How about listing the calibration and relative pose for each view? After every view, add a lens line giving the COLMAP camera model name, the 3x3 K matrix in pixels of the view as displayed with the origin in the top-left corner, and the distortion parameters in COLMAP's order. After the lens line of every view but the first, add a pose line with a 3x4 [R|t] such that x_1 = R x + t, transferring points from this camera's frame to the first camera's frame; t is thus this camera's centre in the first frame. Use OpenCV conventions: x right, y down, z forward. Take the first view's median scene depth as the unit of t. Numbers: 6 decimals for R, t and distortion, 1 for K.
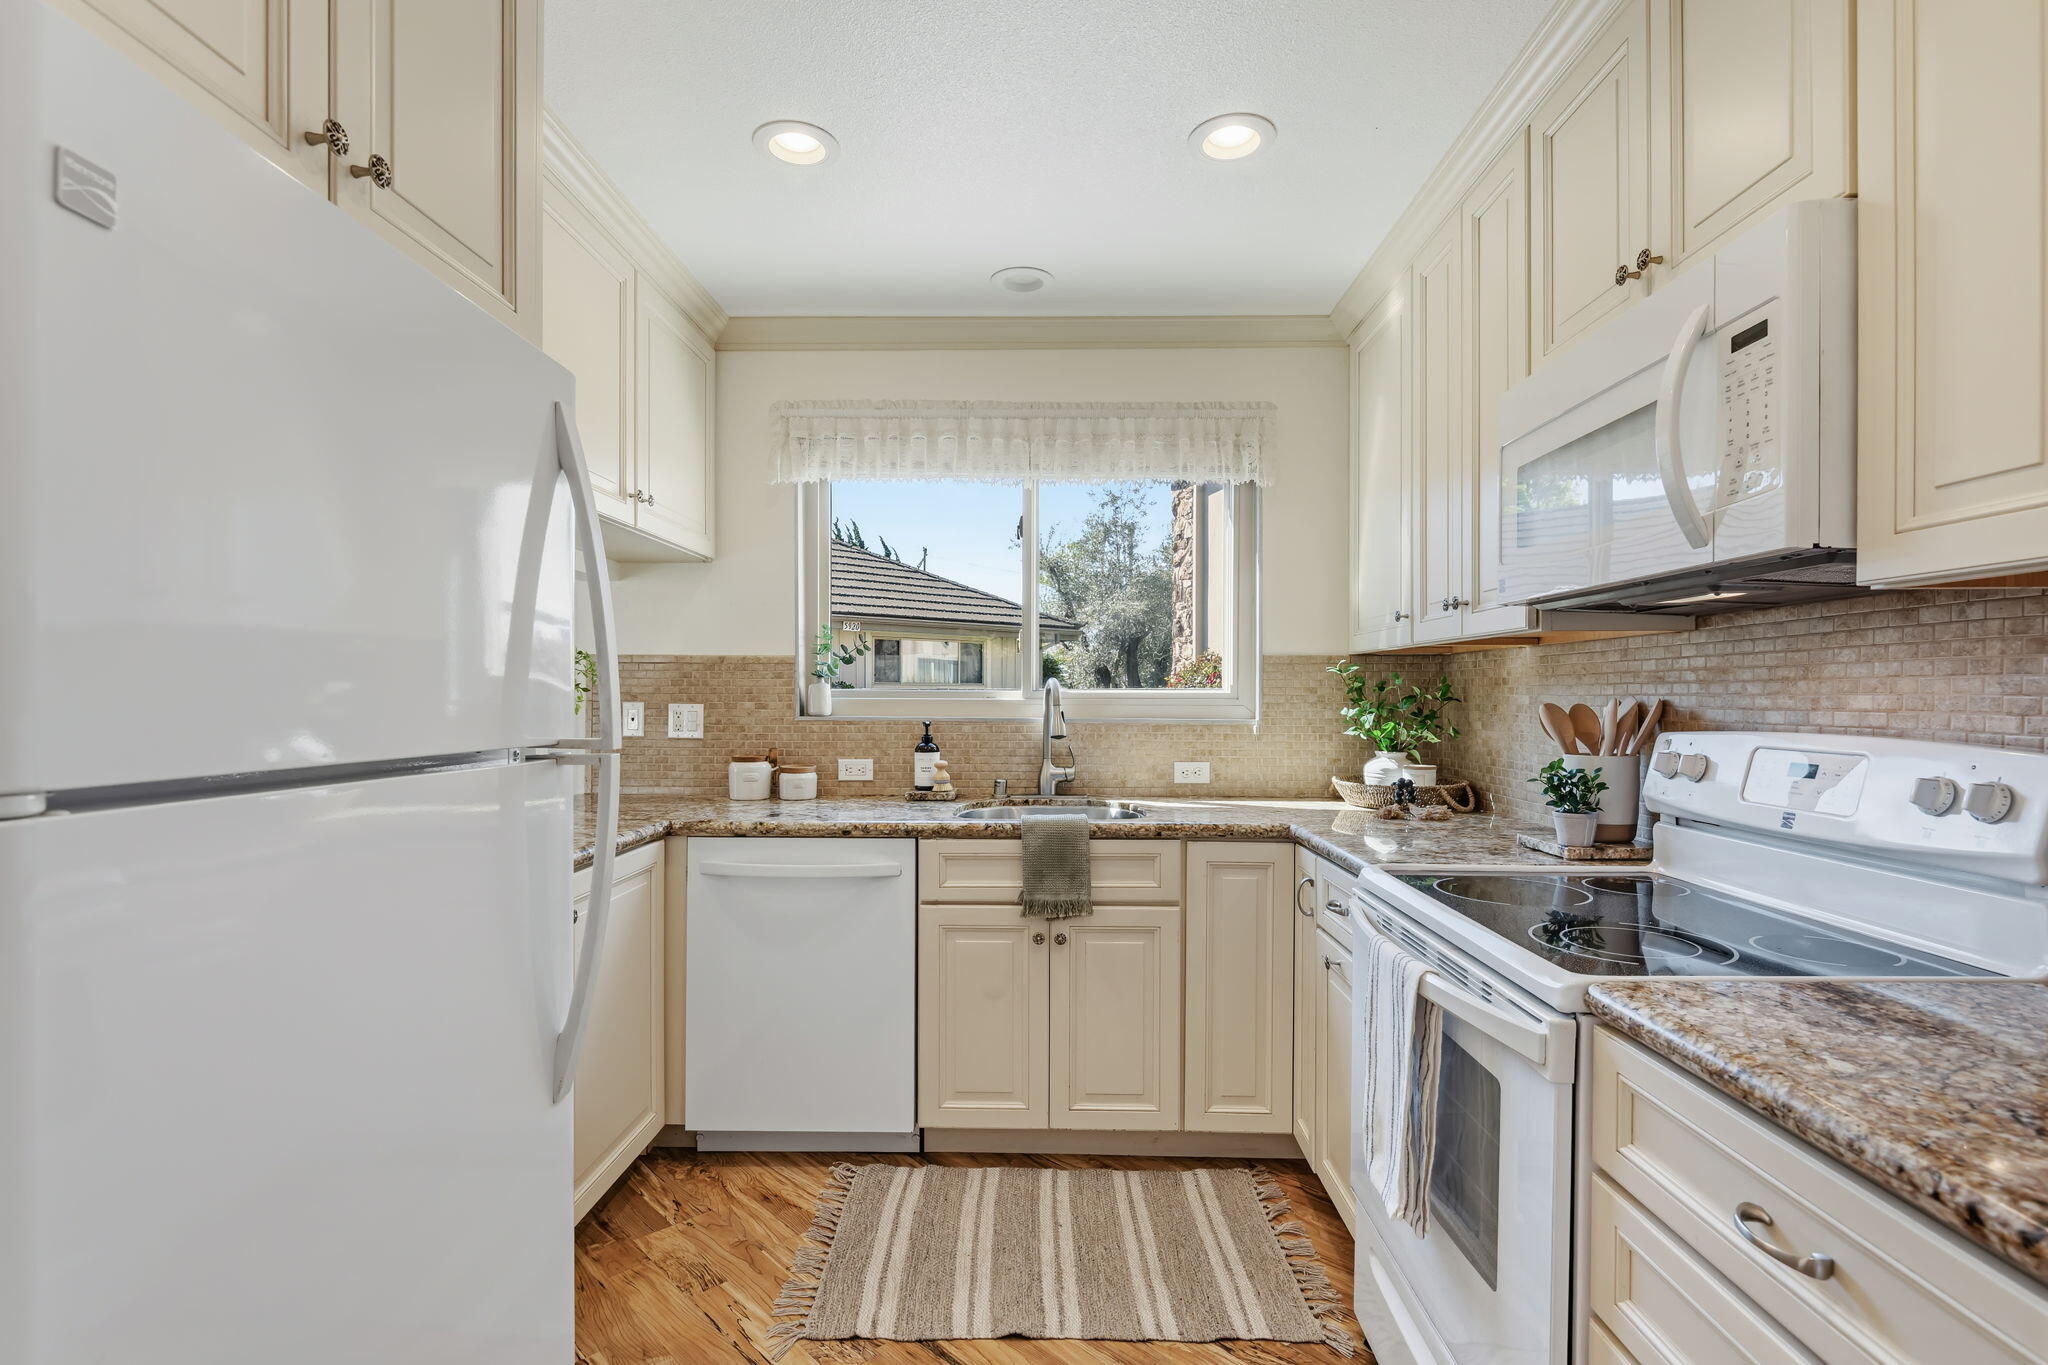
lens RADIAL K [[948.2, 0, 1038.4], [0, 948.2, 693.9], [0, 0, 1]] dist [0.003206, -0.005910]
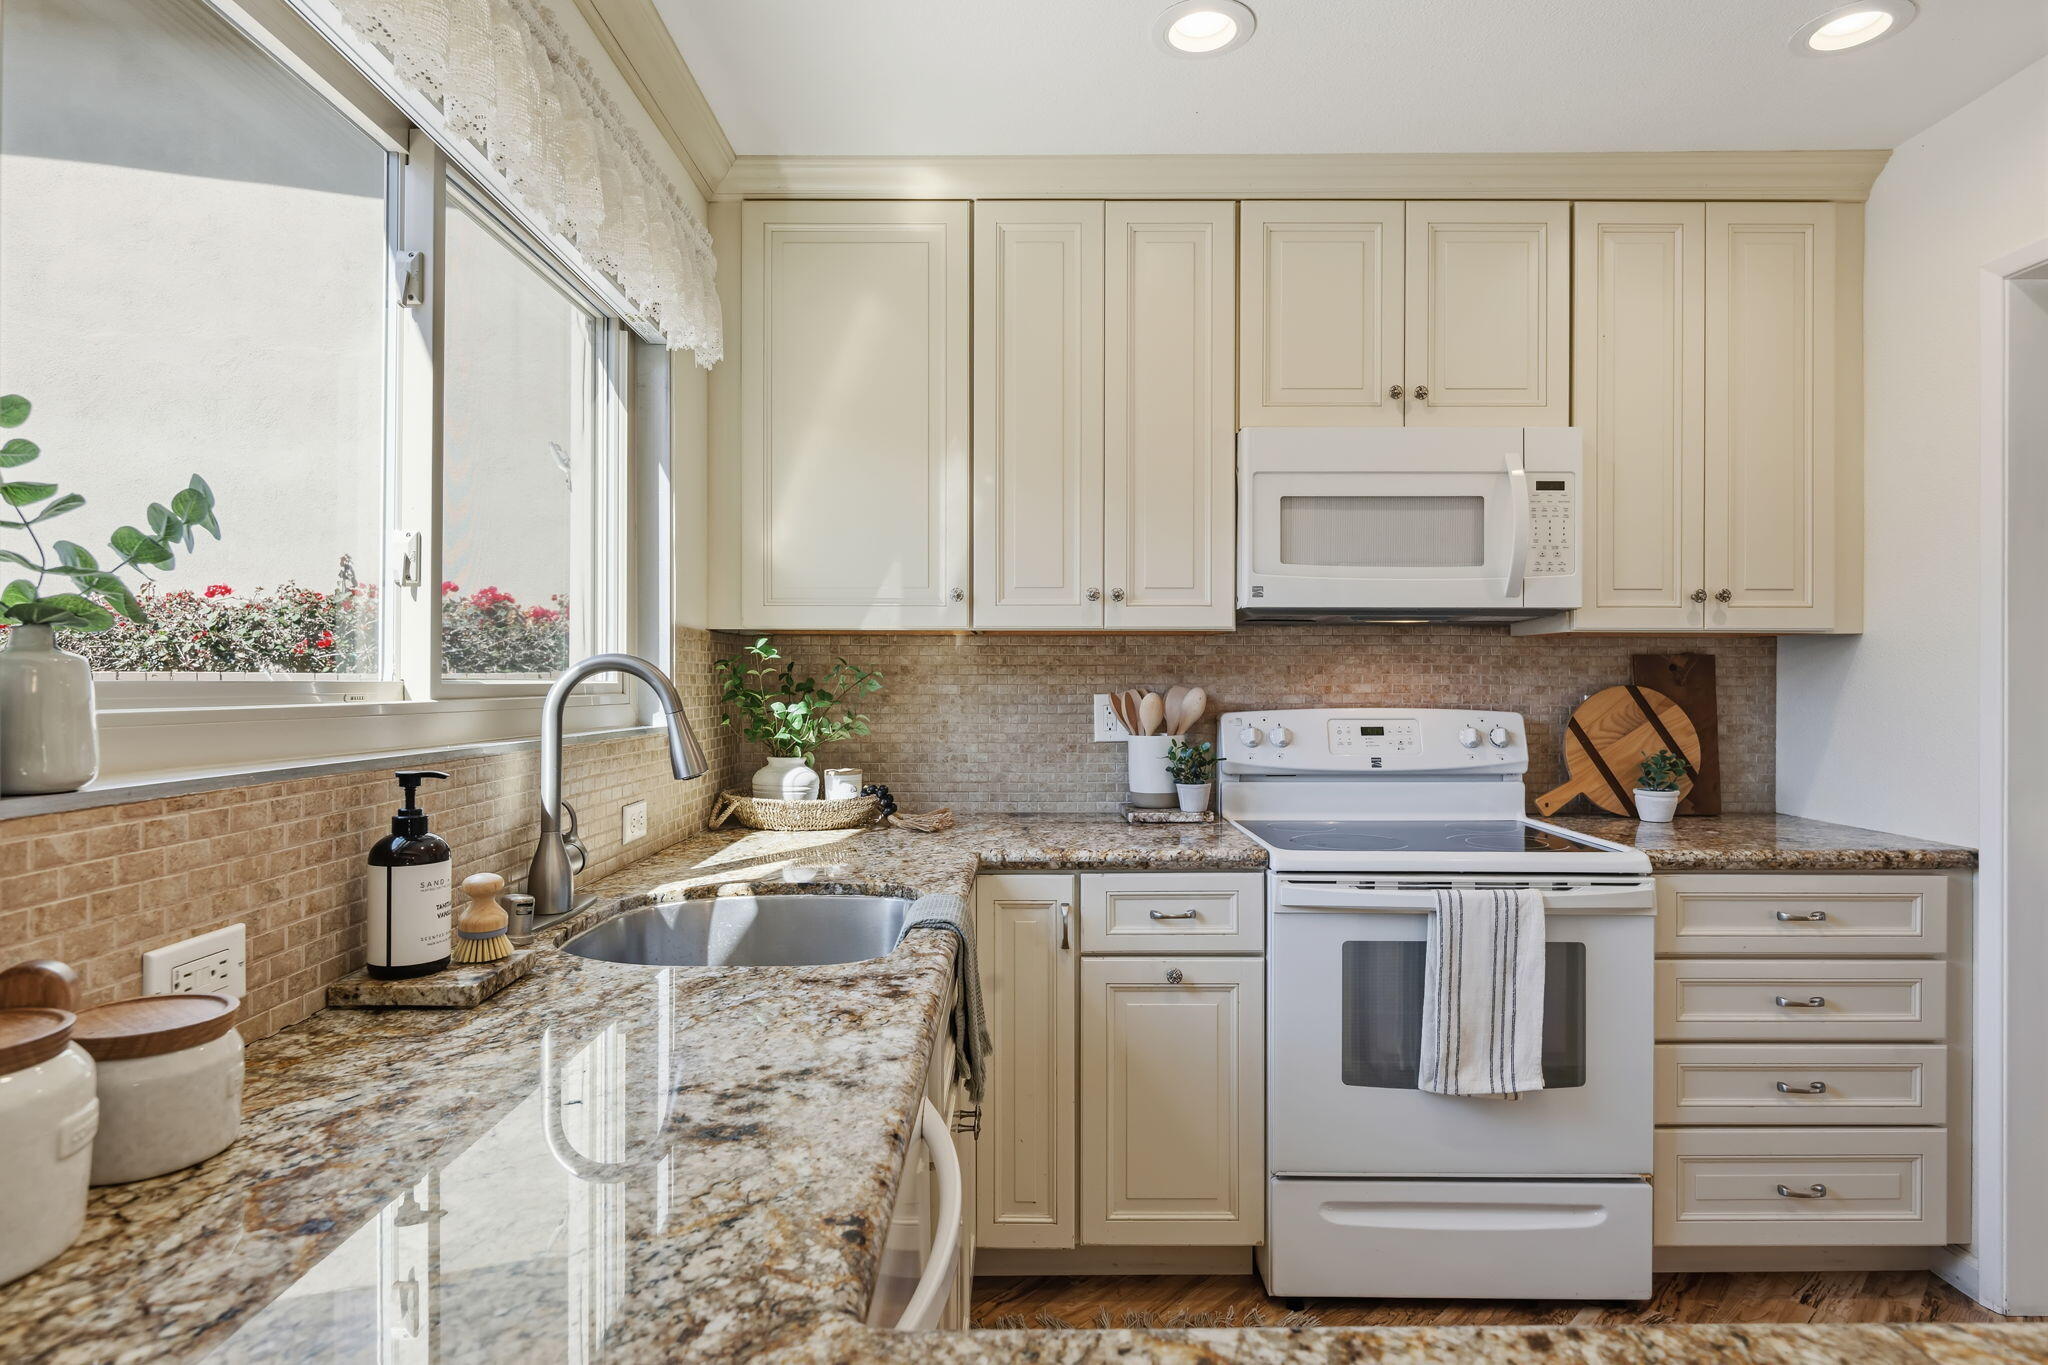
lens RADIAL K [[1087.5, 0, 1022.0], [0, 1087.5, 673.9], [0, 0, 1]] dist [0.011403, -0.011789]
pose [[-0.001398, 0.003522, 0.999993, -0.642007], [-0.000115, 0.999994, -0.003523, -0.006173], [-0.999999, -0.000120, -0.001397, 0.979322]]
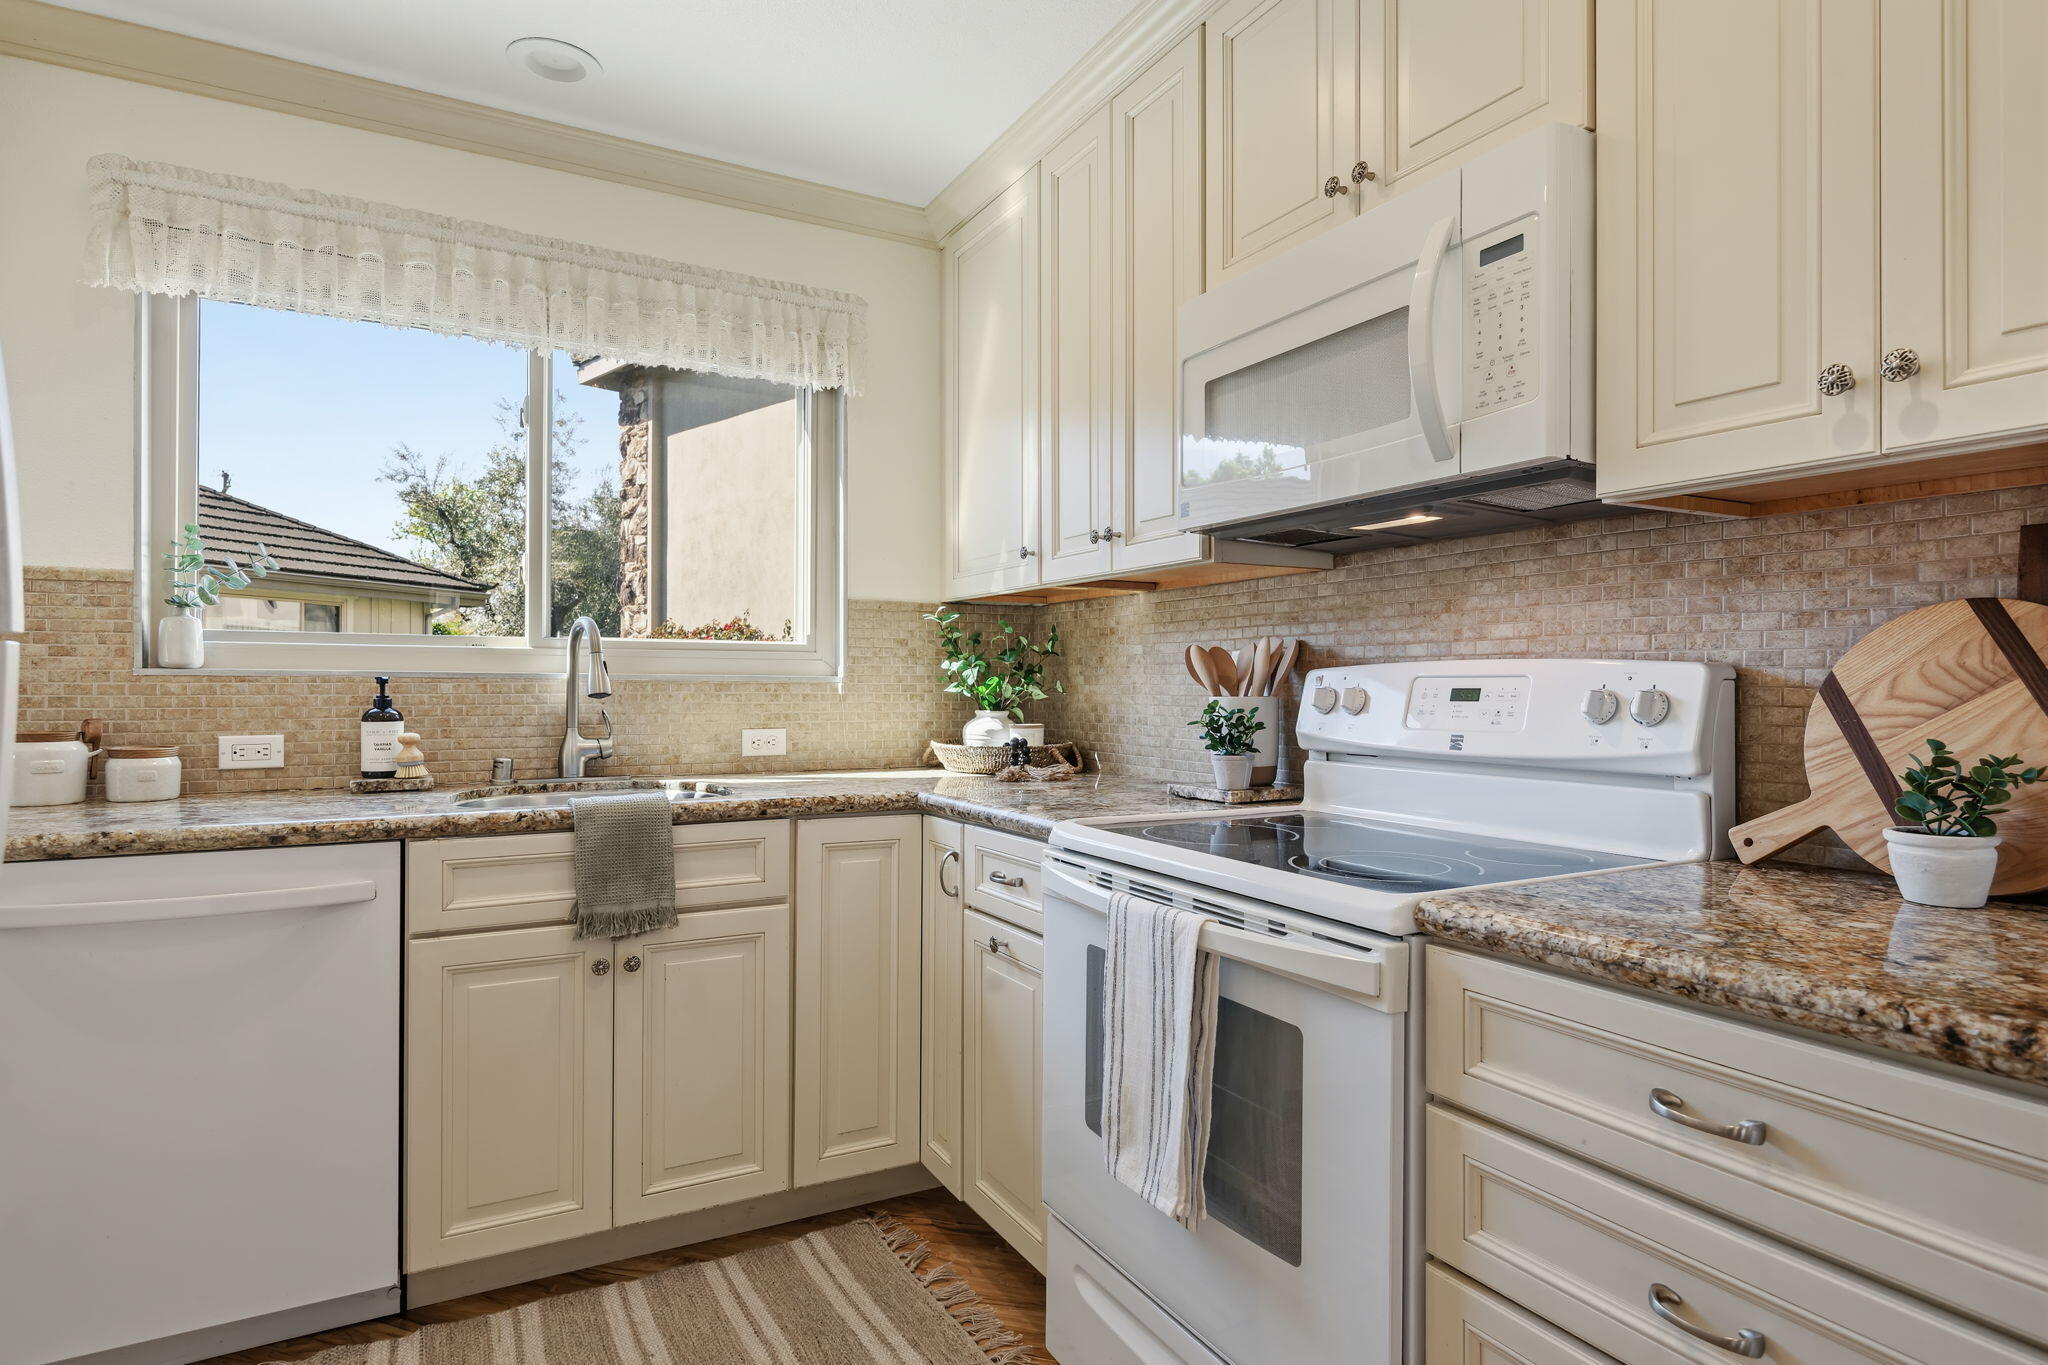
lens RADIAL K [[1087.5, 0, 1022.0], [0, 1087.5, 673.9], [0, 0, 1]] dist [0.011403, -0.011789]
pose [[0.869024, 0.004341, 0.494751, -0.131998], [-0.000488, 0.999969, -0.007916, 0.041402], [-0.494770, 0.006638, 0.868999, 0.119737]]
